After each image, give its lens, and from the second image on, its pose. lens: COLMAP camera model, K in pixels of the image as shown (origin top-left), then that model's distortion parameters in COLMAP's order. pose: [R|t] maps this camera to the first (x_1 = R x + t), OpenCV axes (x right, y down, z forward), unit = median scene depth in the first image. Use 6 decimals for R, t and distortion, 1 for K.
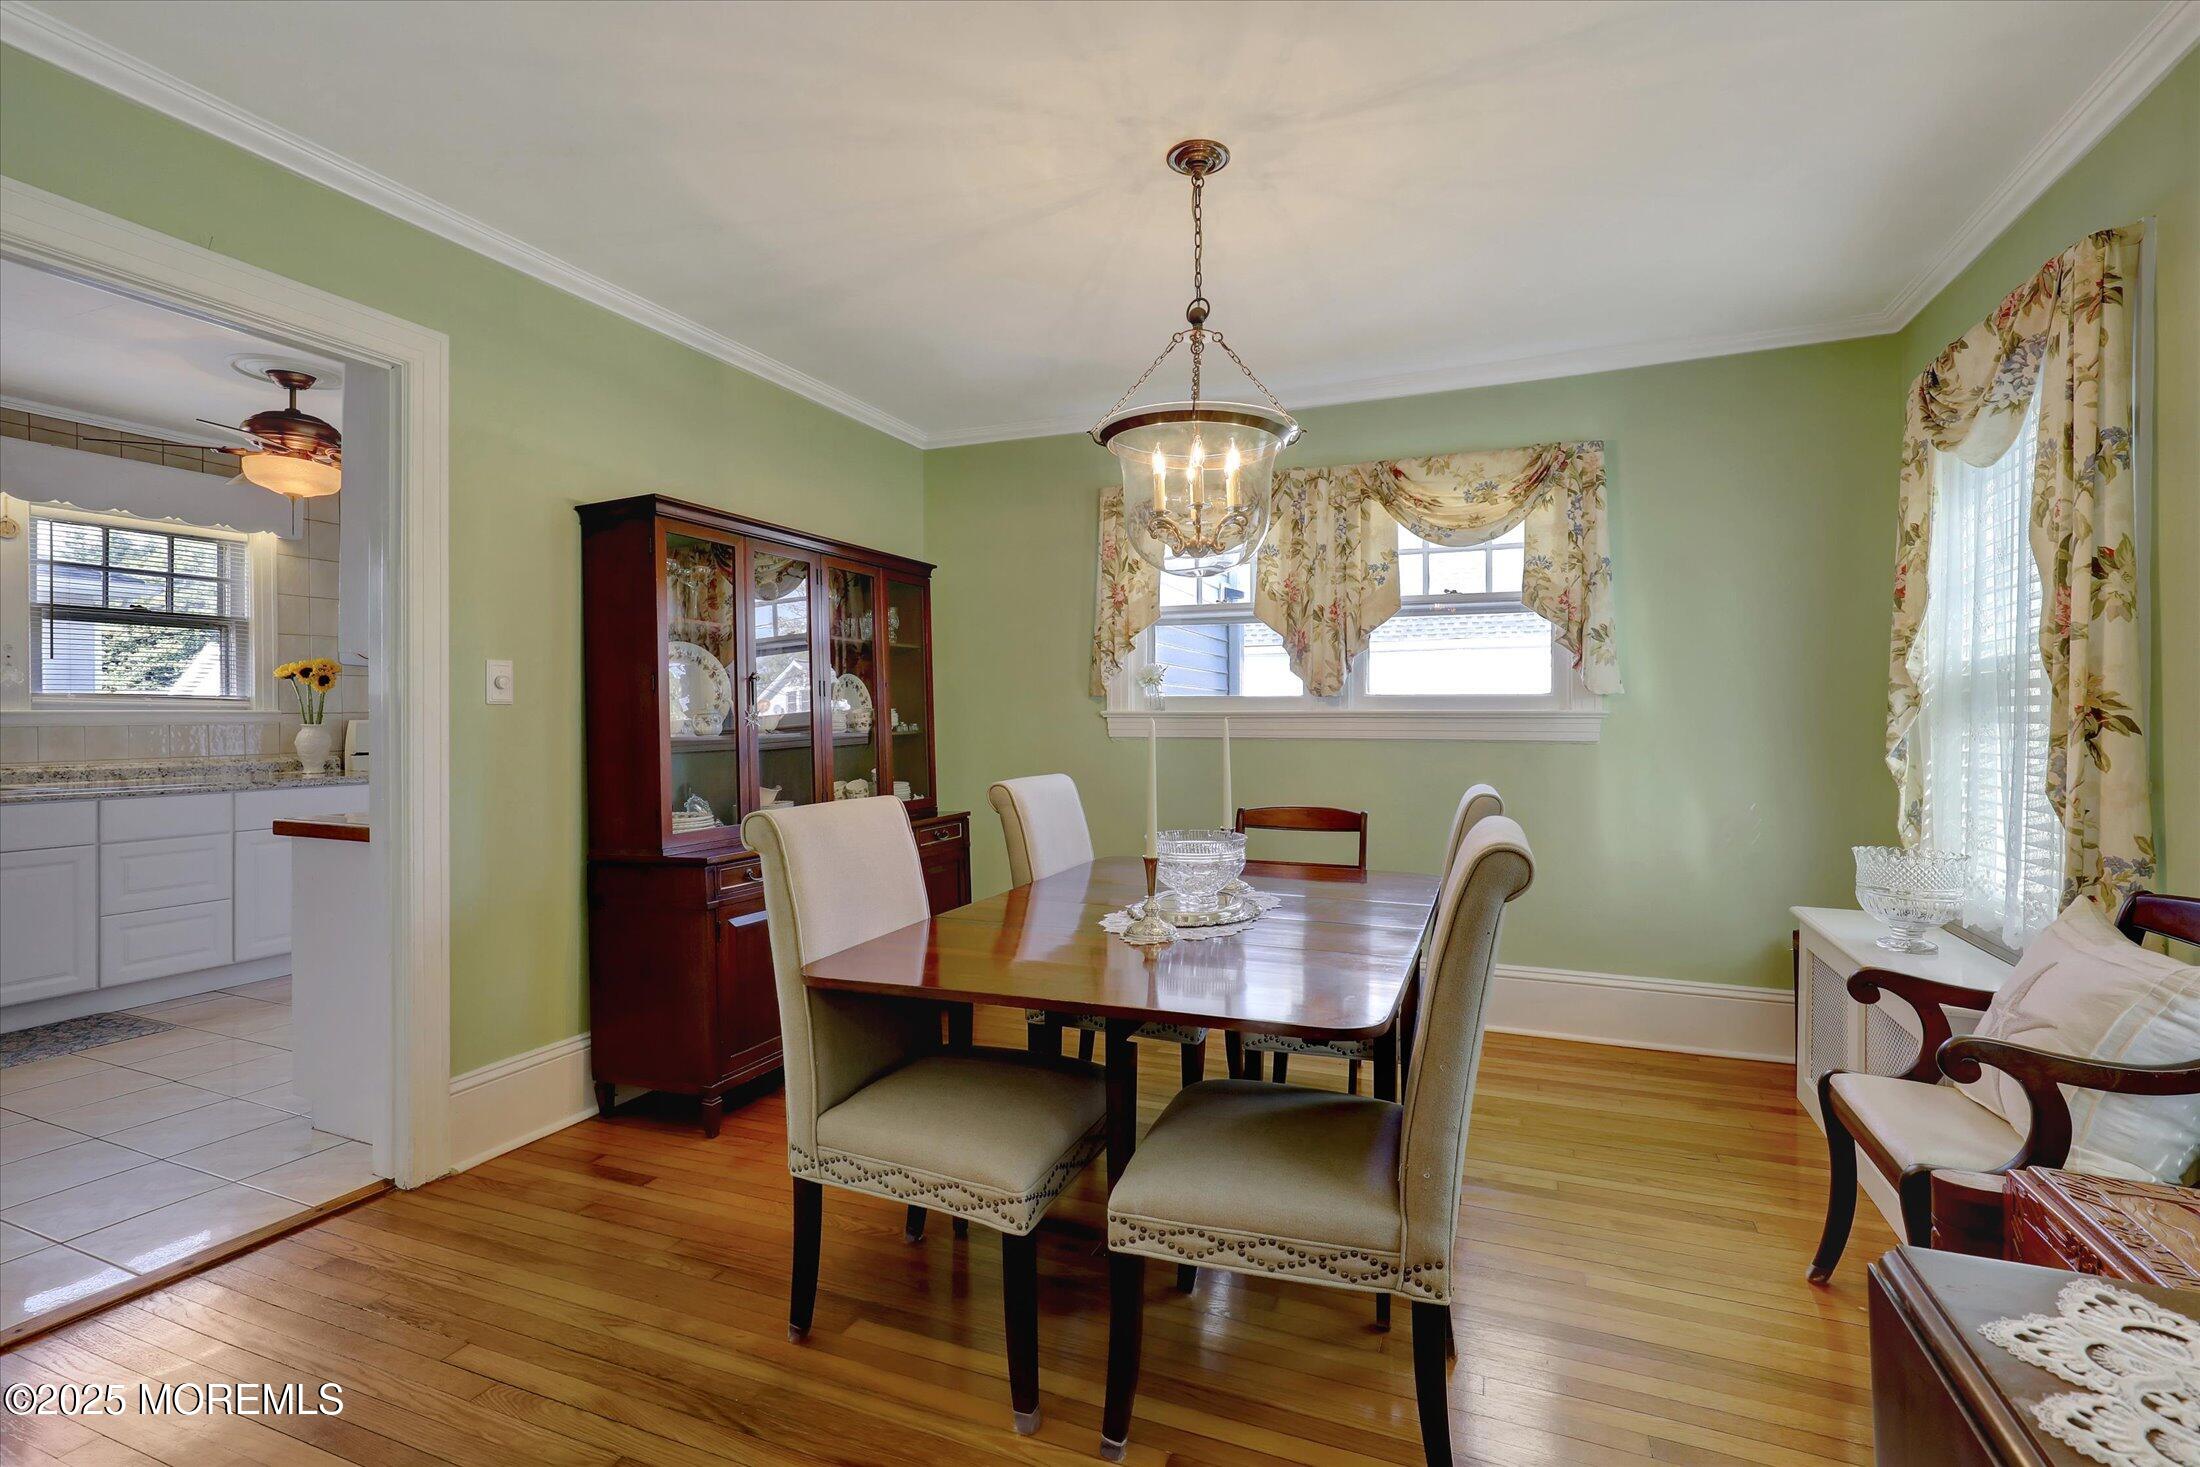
lens RADIAL K [[1011.7, 0, 1101.6], [0, 1011.7, 722.1], [0, 0, 1]] dist [-0.002976, -0.000083]
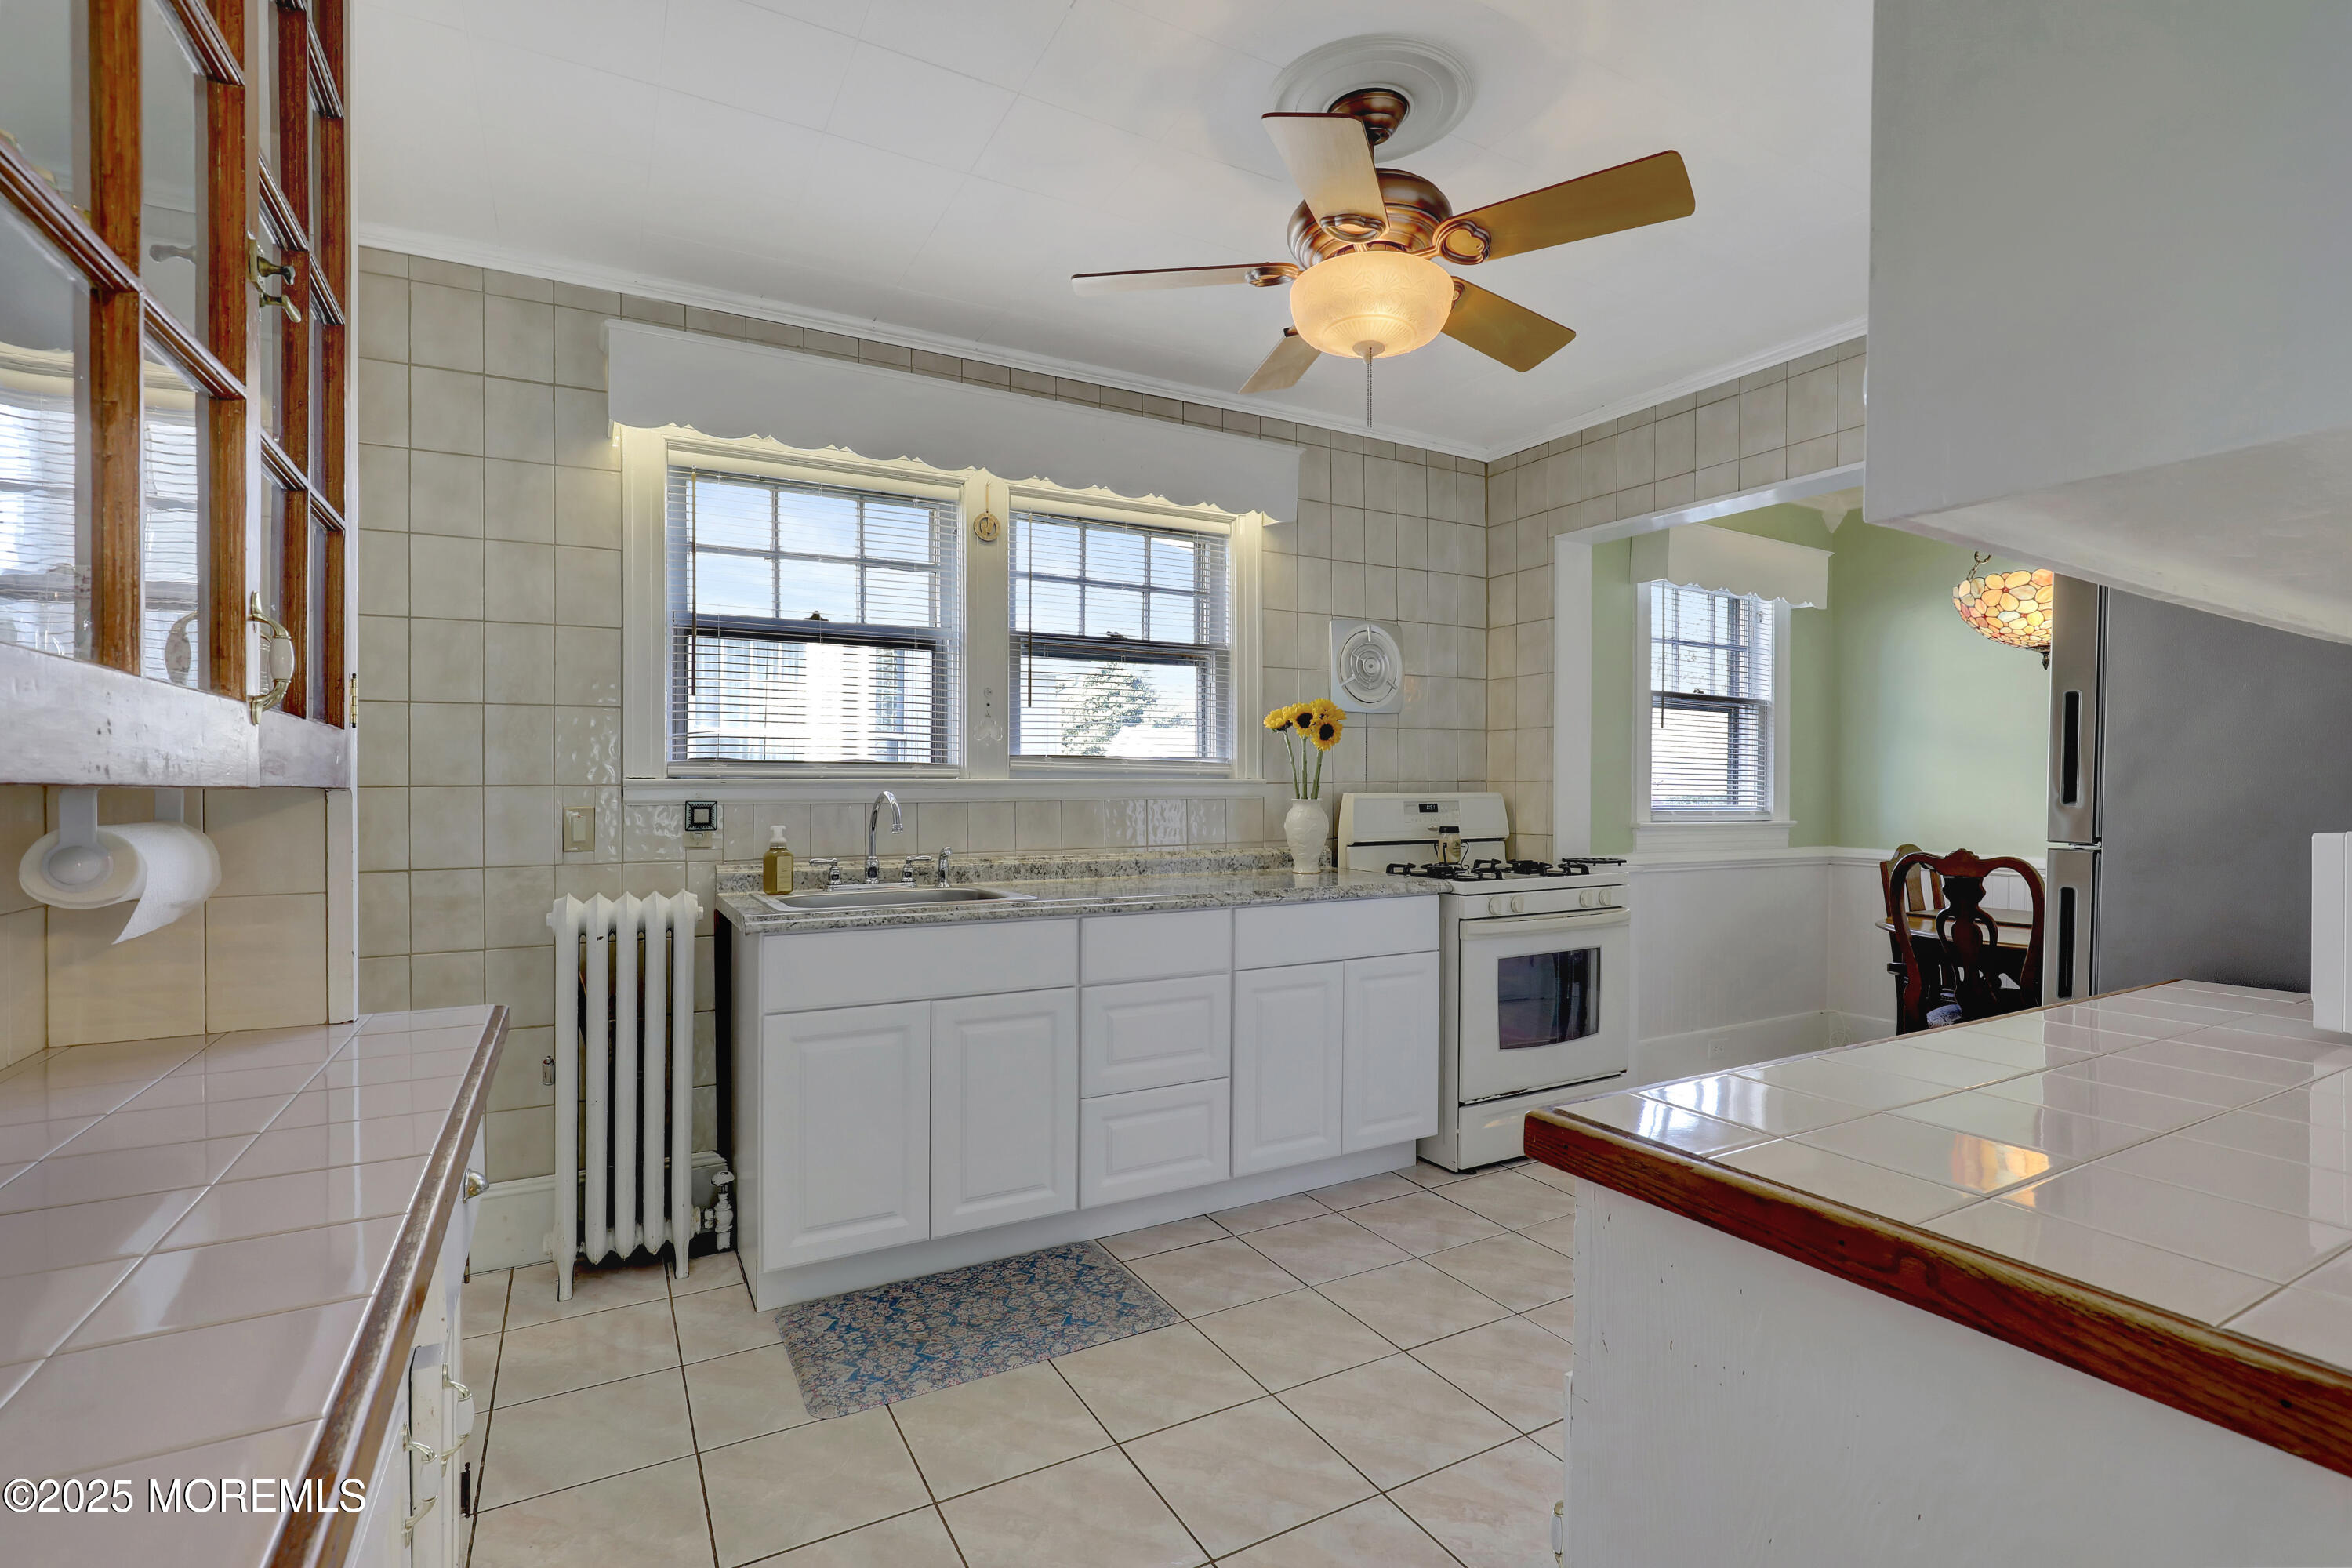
lens RADIAL K [[1081.6, 0, 1177.8], [0, 1081.6, 771.8], [0, 0, 1]] dist [-0.002976, -0.000083]
pose [[0.784639, -0.008503, -0.619894, -0.421026], [-0.004066, 0.999814, -0.018860, -0.002218], [0.619939, 0.017319, 0.784459, 0.404112]]
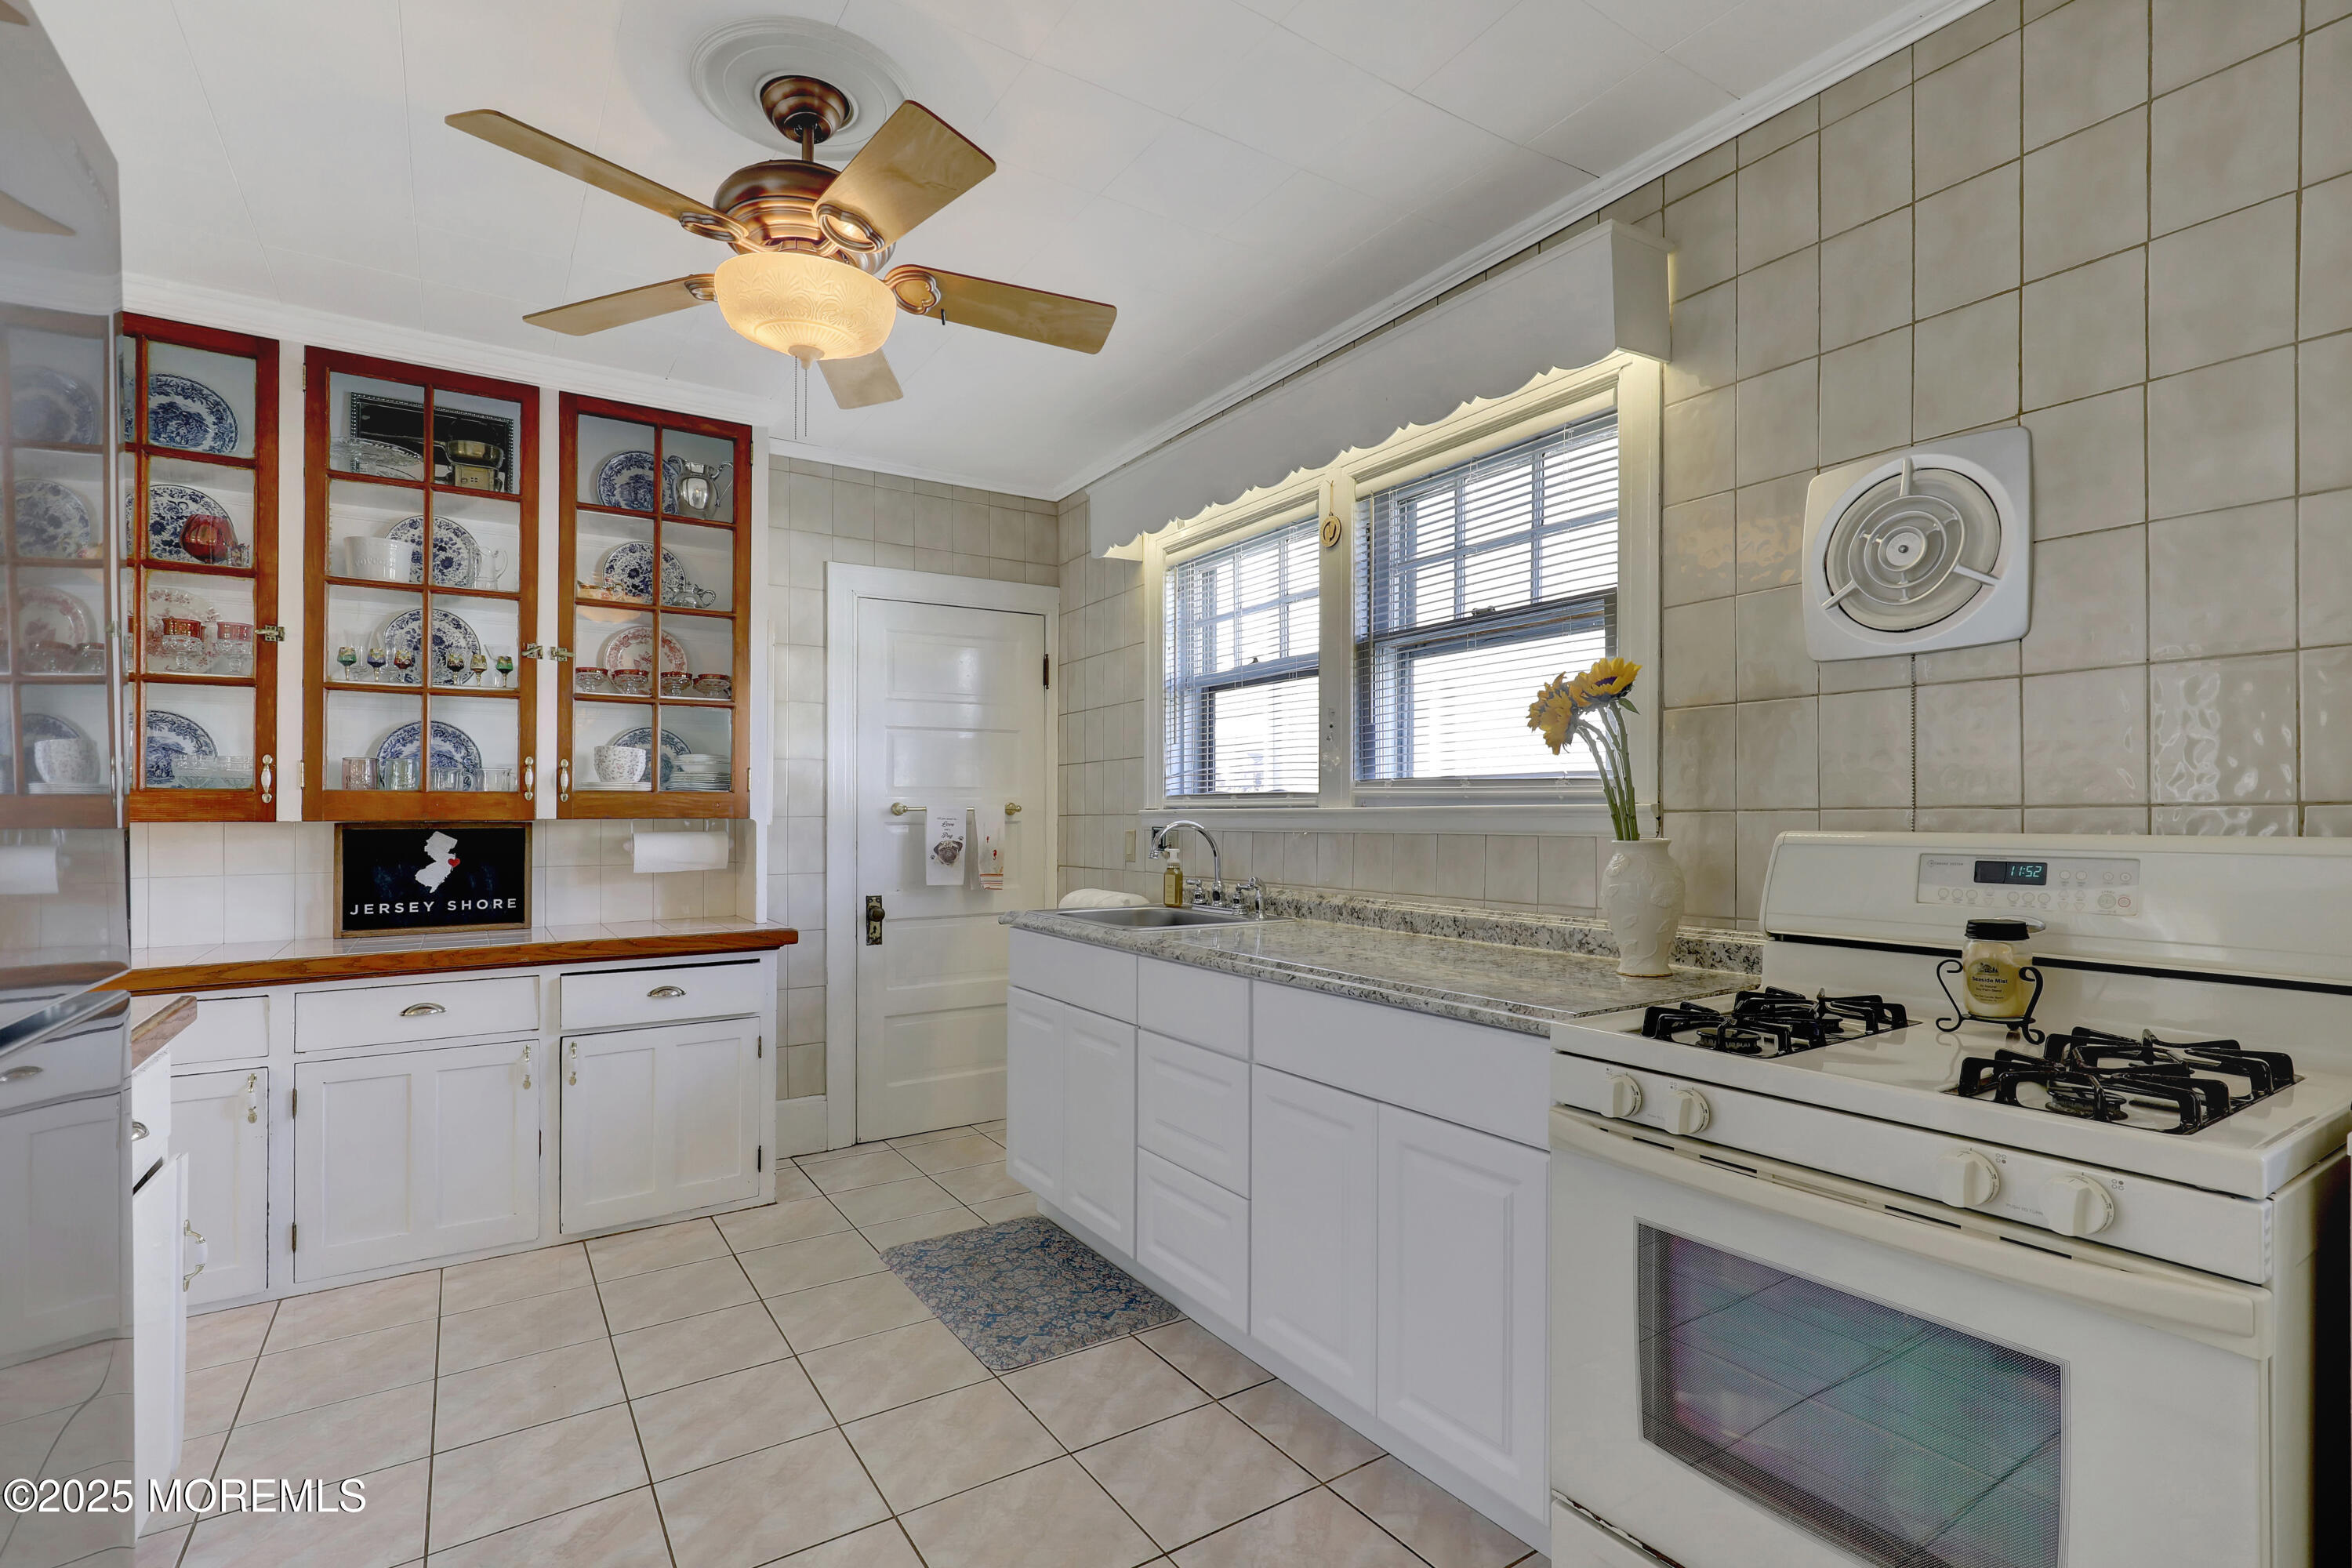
lens RADIAL K [[1101.8, 0, 1171.4], [0, 1101.8, 789.9], [0, 0, 1]] dist [-0.001488, -0.000144]
pose [[-0.565514, -0.010974, -0.824665, -0.368591], [0.001717, 0.999894, -0.014483, -0.010966], [0.824737, -0.009606, -0.565435, 1.132512]]
